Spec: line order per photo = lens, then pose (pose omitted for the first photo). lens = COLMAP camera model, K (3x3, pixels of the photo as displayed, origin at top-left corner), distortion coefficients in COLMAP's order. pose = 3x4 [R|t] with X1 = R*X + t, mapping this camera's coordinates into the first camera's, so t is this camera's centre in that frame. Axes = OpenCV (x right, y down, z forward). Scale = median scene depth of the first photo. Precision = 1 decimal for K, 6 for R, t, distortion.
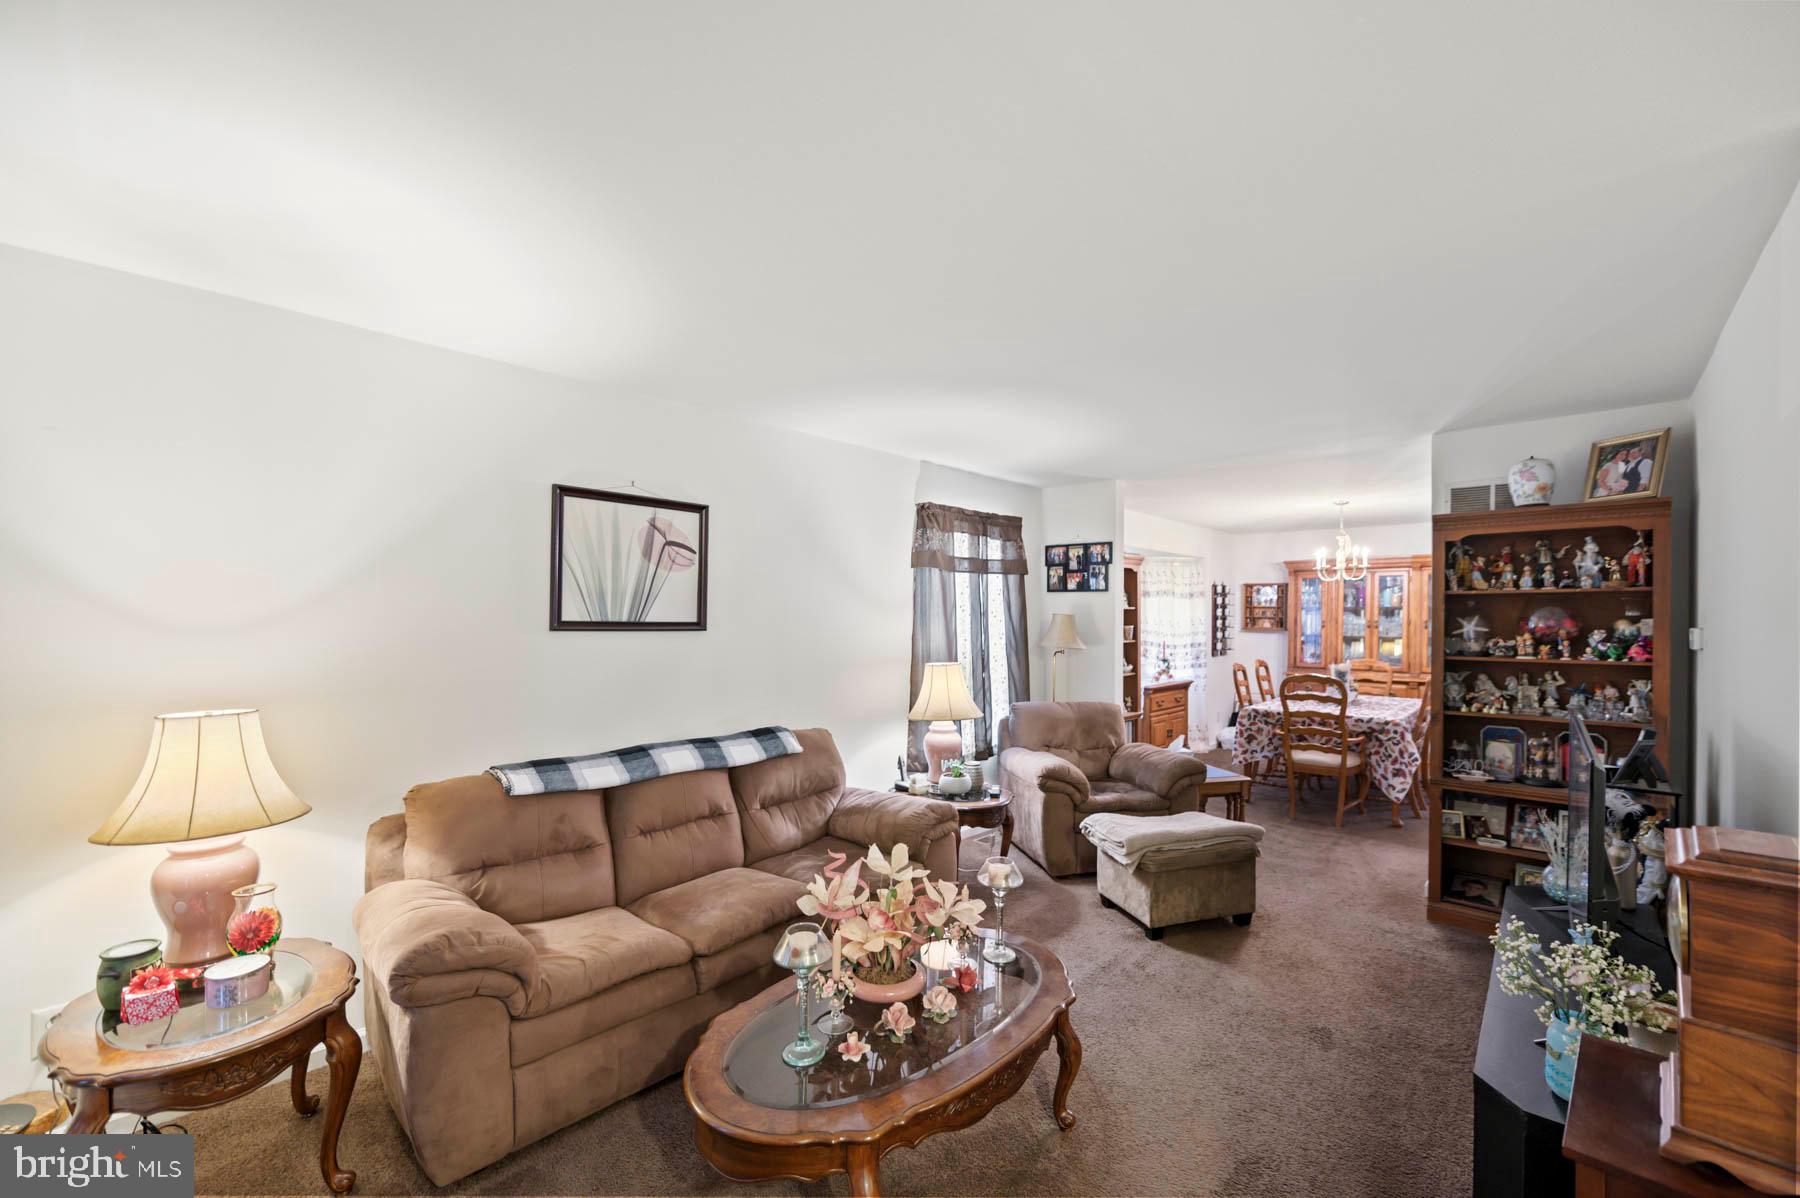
lens RADIAL K [[693.1, 0, 901.7], [0, 693.1, 611.0], [0, 0, 1]] dist [-0.000067, -0.000013]
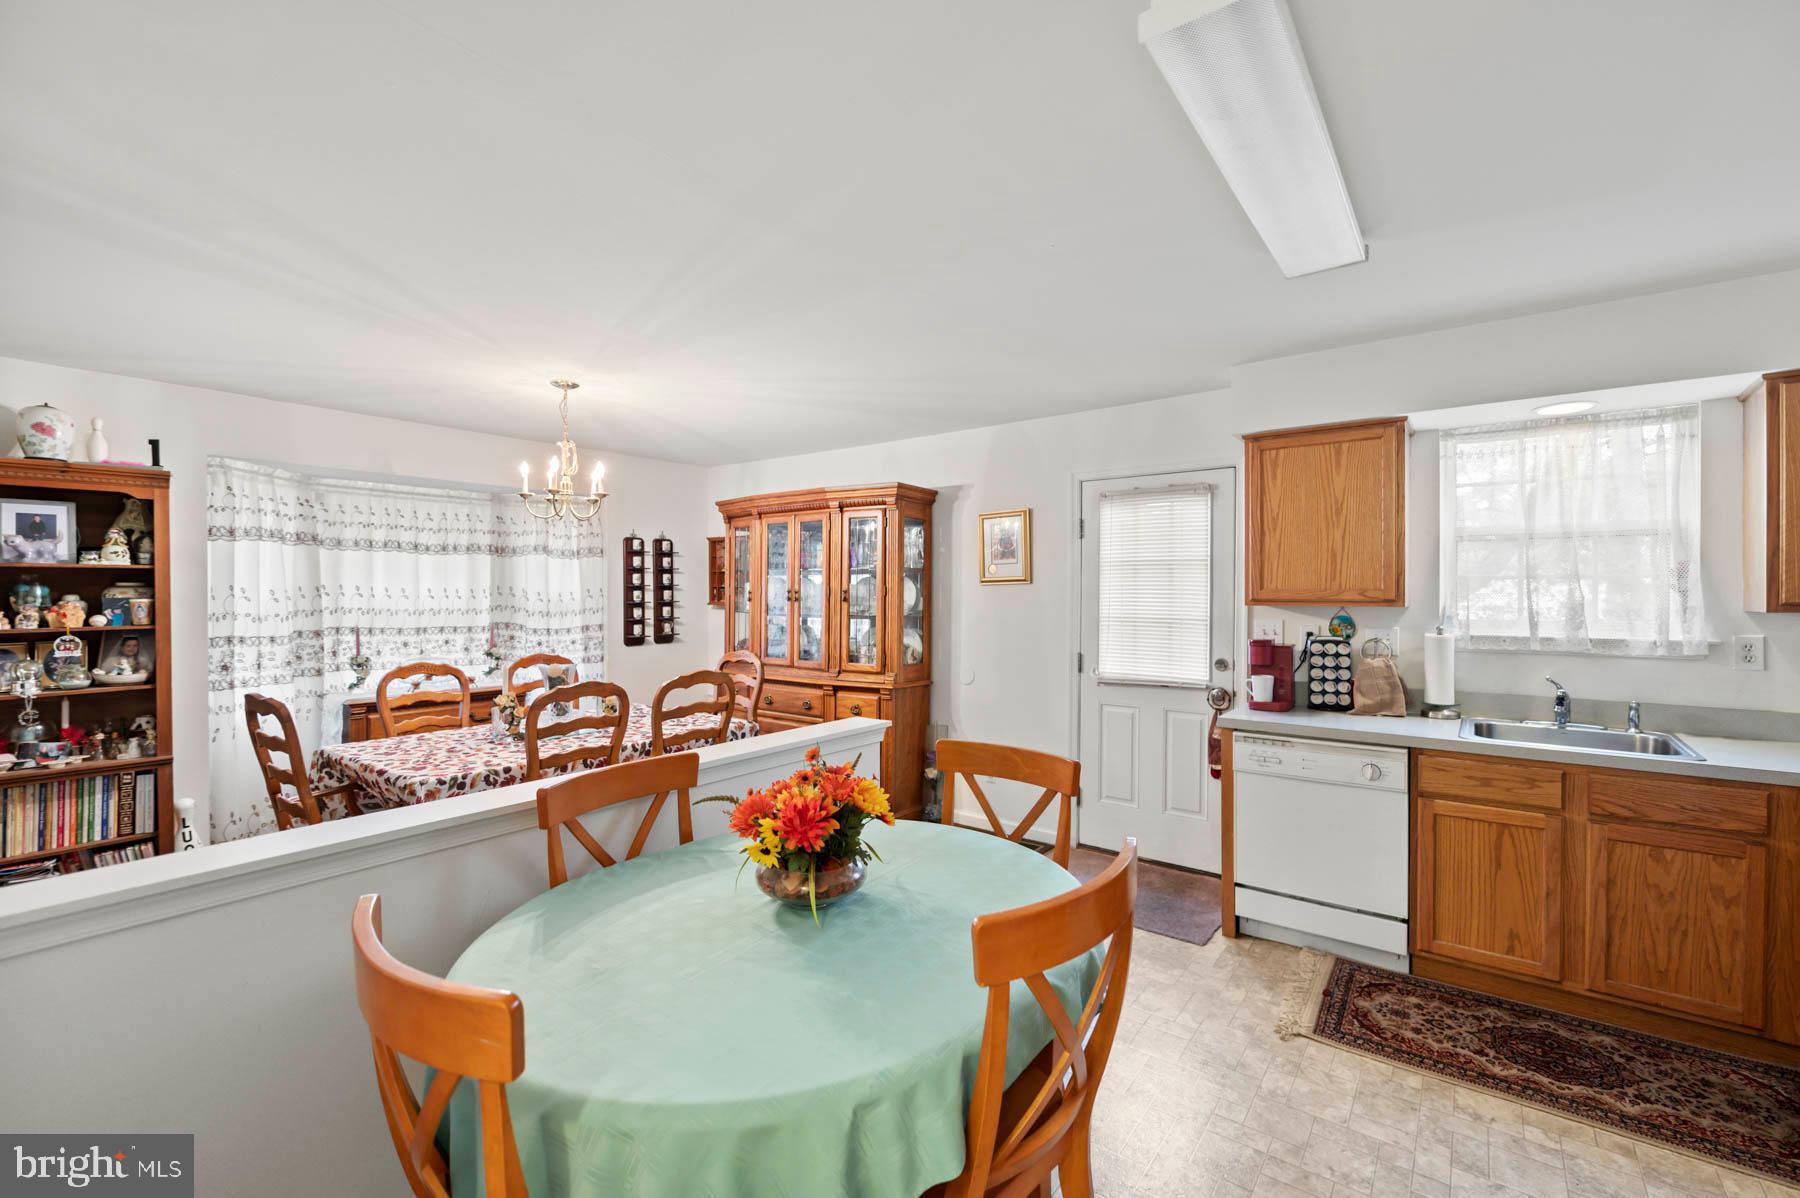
lens RADIAL K [[760.8, 0, 910.4], [0, 760.8, 602.5], [0, 0, 1]] dist [-0.009305, -0.000633]
pose [[0.992259, -0.003993, 0.124120, 1.001192], [0.001484, 0.999793, 0.020303, 0.015317], [-0.124176, -0.019962, 0.992059, 0.387849]]
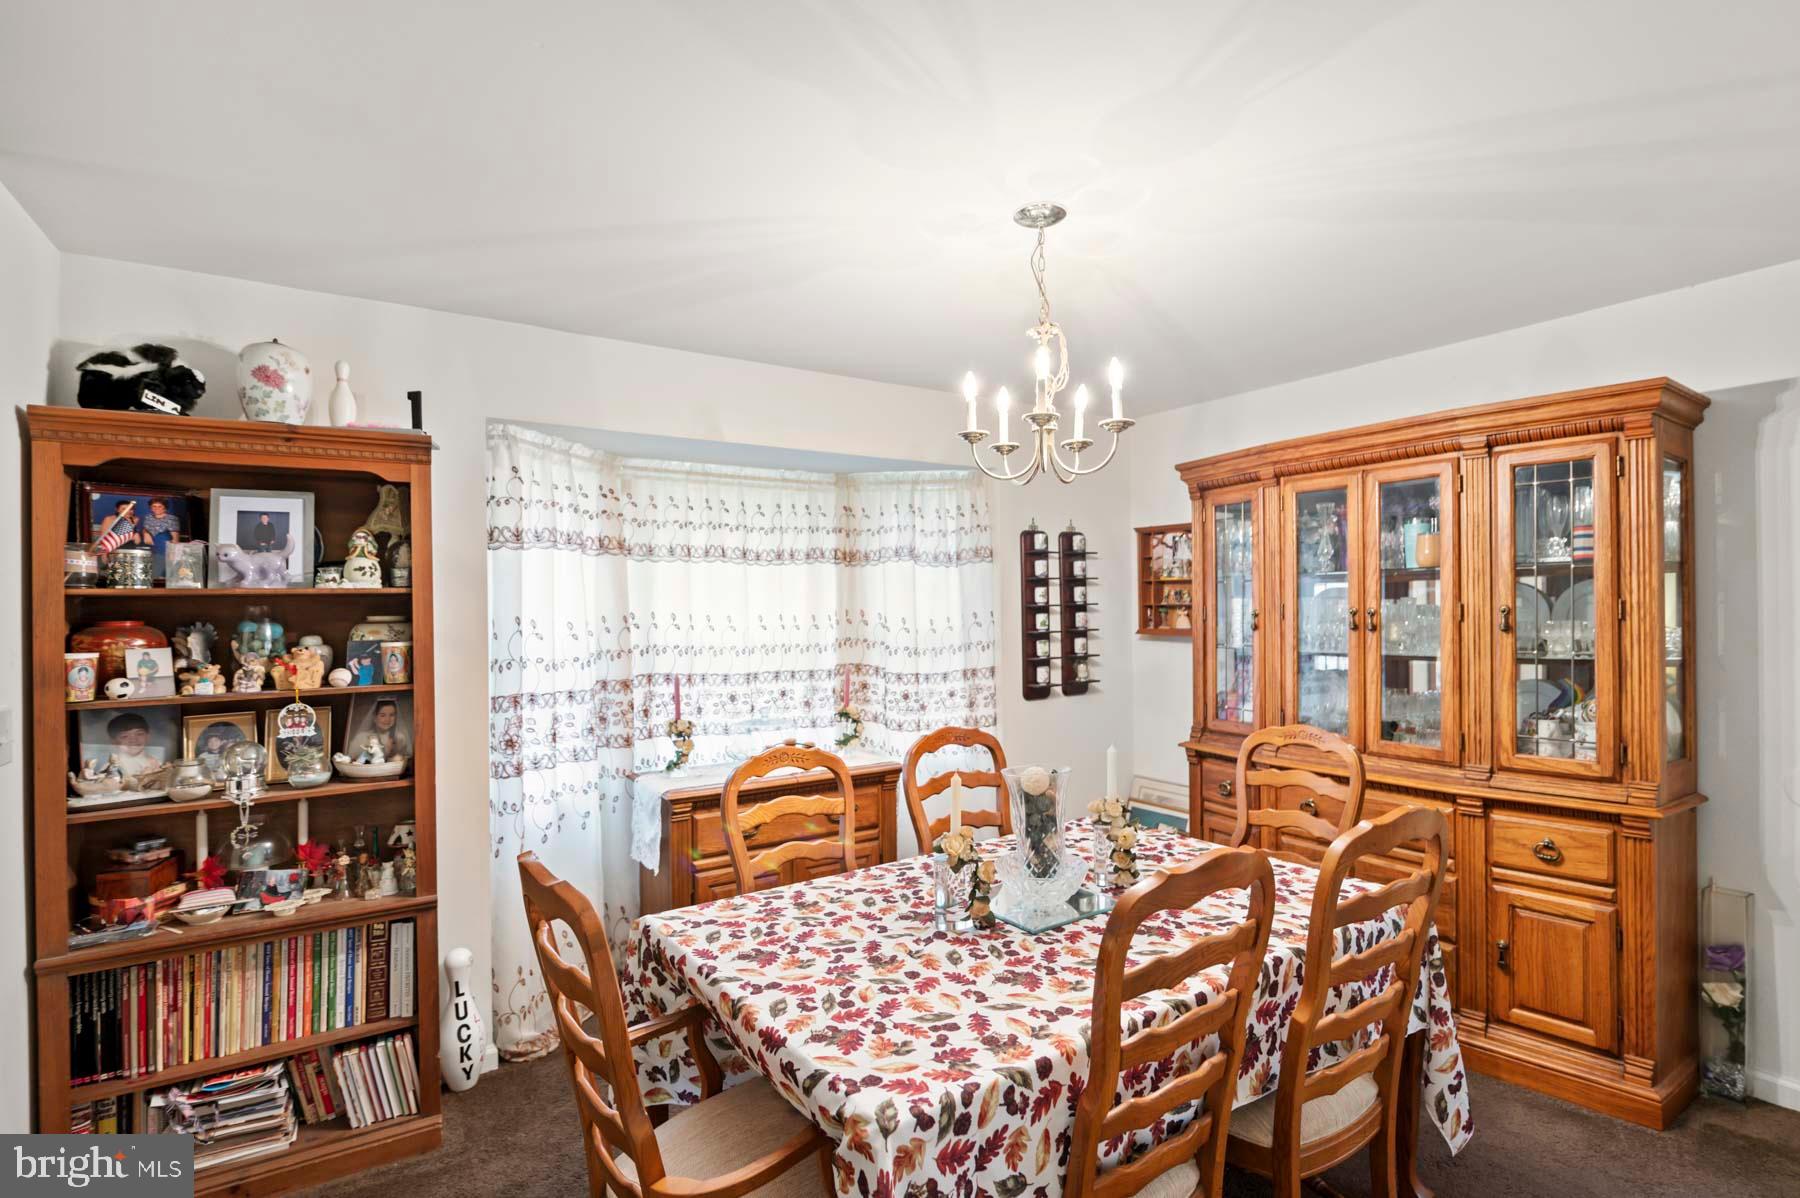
lens RADIAL K [[851.7, 0, 893.8], [0, 851.7, 608.5], [0, 0, 1]] dist [-0.006160, -0.001104]
pose [[0.976428, -0.017959, -0.215093, 0.768241], [0.019189, 0.999809, 0.003631, 0.009495], [0.214987, -0.007673, 0.976587, 0.750620]]
